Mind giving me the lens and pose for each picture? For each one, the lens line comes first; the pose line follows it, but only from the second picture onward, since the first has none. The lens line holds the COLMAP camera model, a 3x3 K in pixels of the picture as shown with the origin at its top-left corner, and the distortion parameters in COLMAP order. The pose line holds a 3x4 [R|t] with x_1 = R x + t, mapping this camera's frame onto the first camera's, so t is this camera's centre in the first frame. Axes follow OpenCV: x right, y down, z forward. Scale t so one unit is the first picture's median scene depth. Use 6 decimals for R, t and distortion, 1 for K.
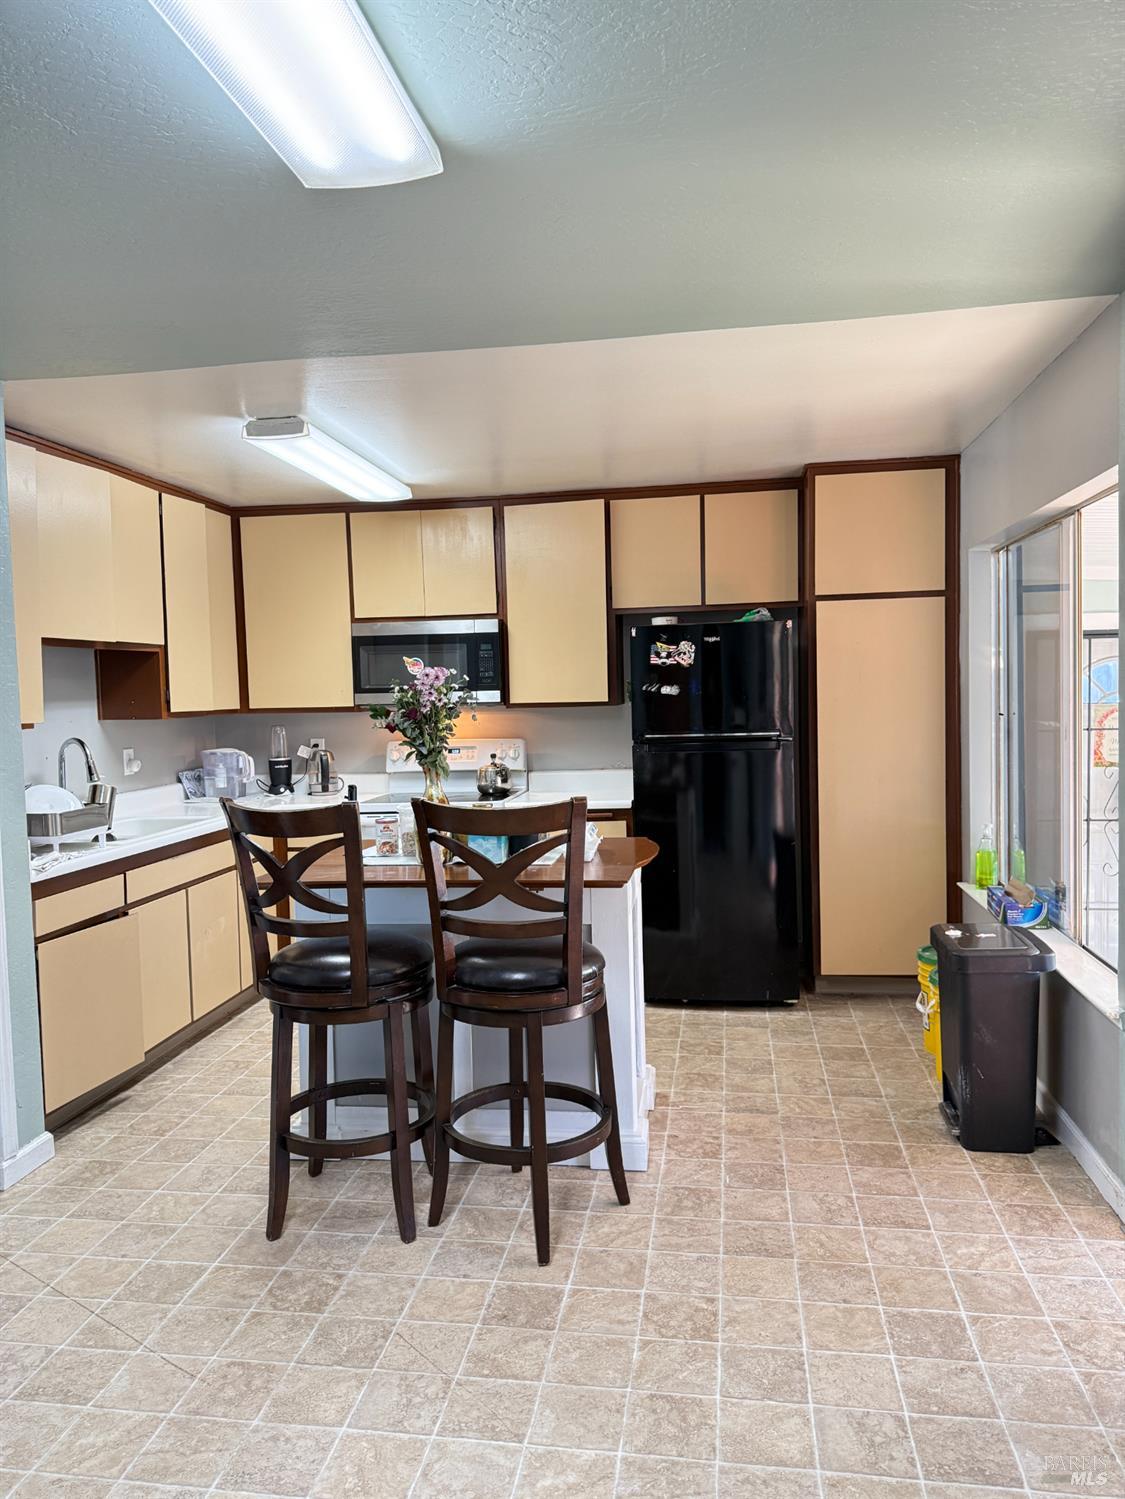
lens RADIAL K [[1059.0, 0, 564.9], [0, 1059.0, 757.5], [0, 0, 1]] dist [0.072410, -0.025369]
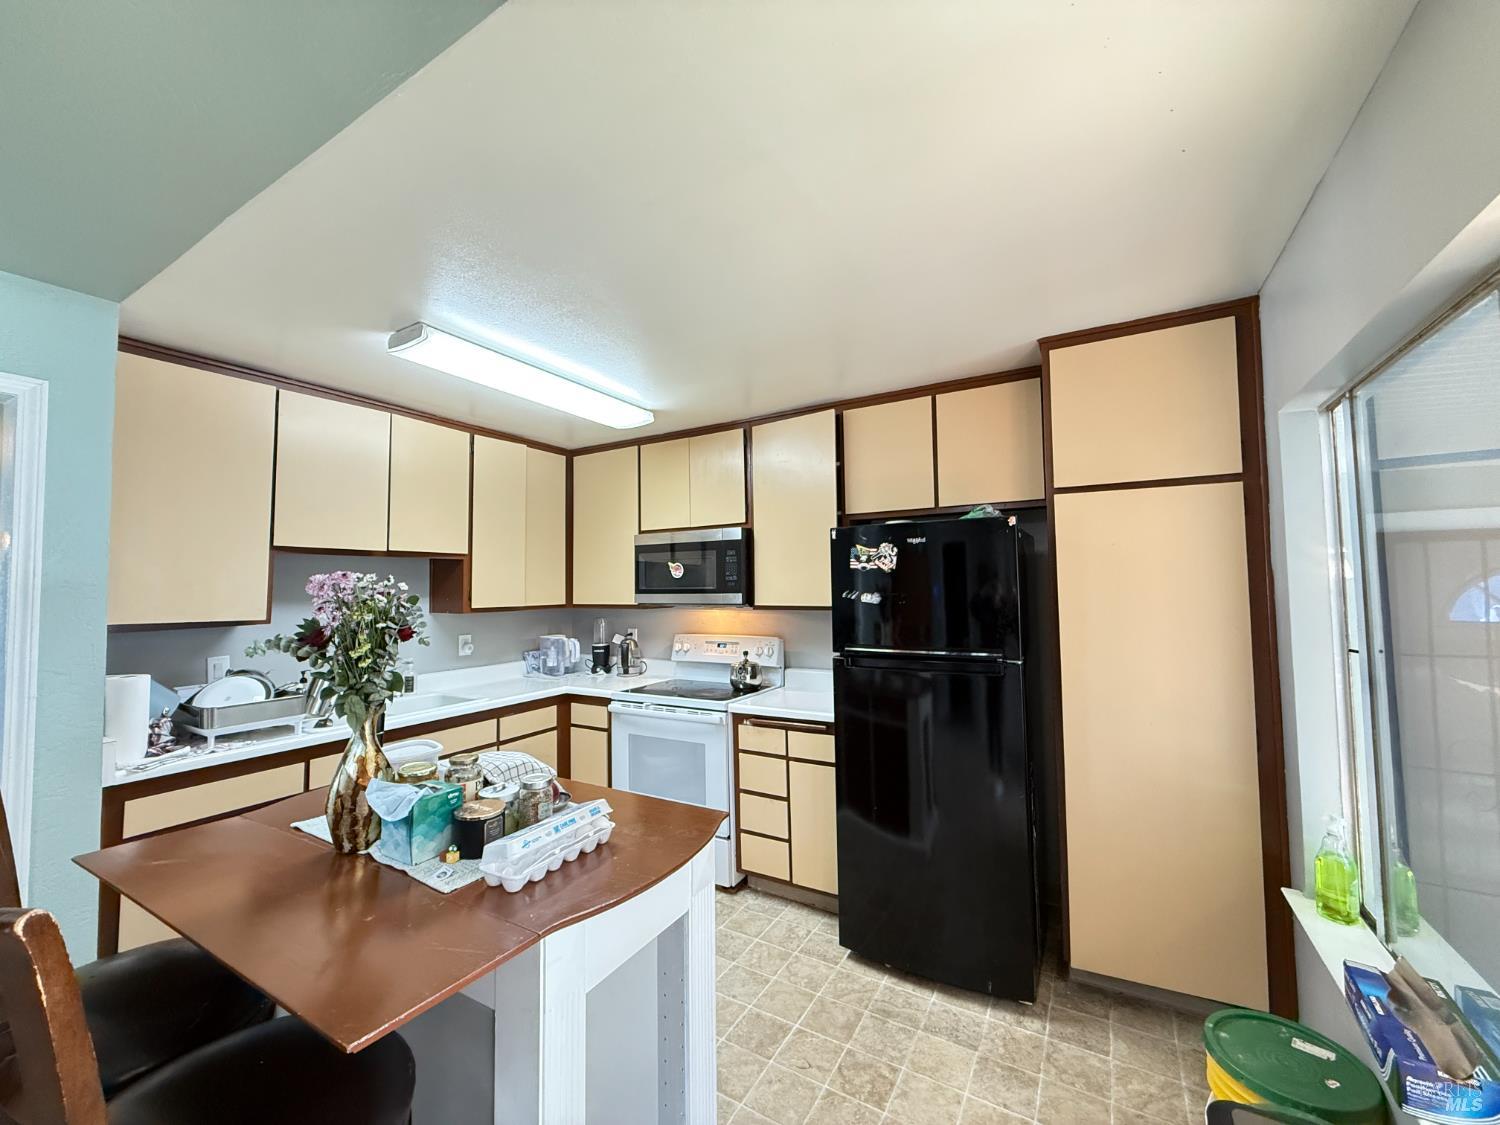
lens RADIAL K [[595.1, 0, 749.5], [0, 595.1, 562.5], [0, 0, 1]] dist [-0.001547, -0.000019]
pose [[0.927936, -0.002078, -0.372734, 0.192192], [-0.035411, 0.994970, -0.093703, -0.043128], [0.371054, 0.100150, 0.923195, 0.500855]]
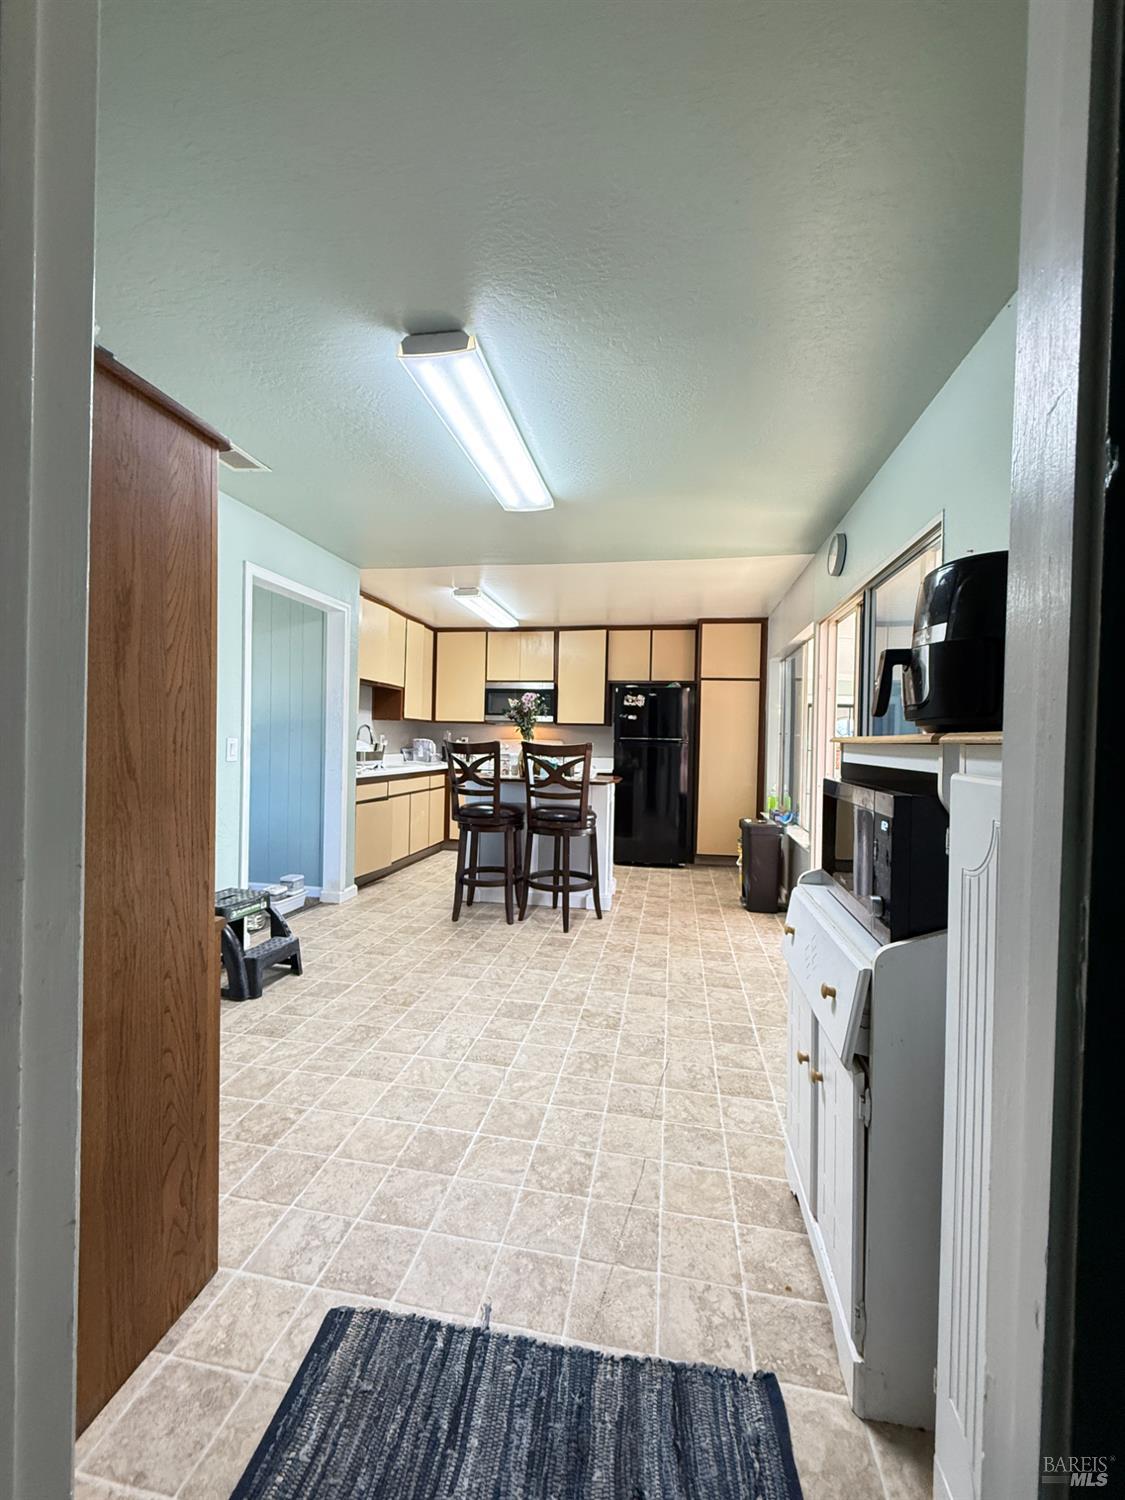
lens RADIAL K [[595.1, 0, 562.3], [0, 595.1, 751.6], [0, 0, 1]] dist [-0.001547, -0.000019]
pose [[0.998381, 0.048724, -0.029360, -0.004548], [-0.050090, 0.997602, -0.047771, 0.072652], [0.026962, 0.049164, 0.998427, -0.219374]]
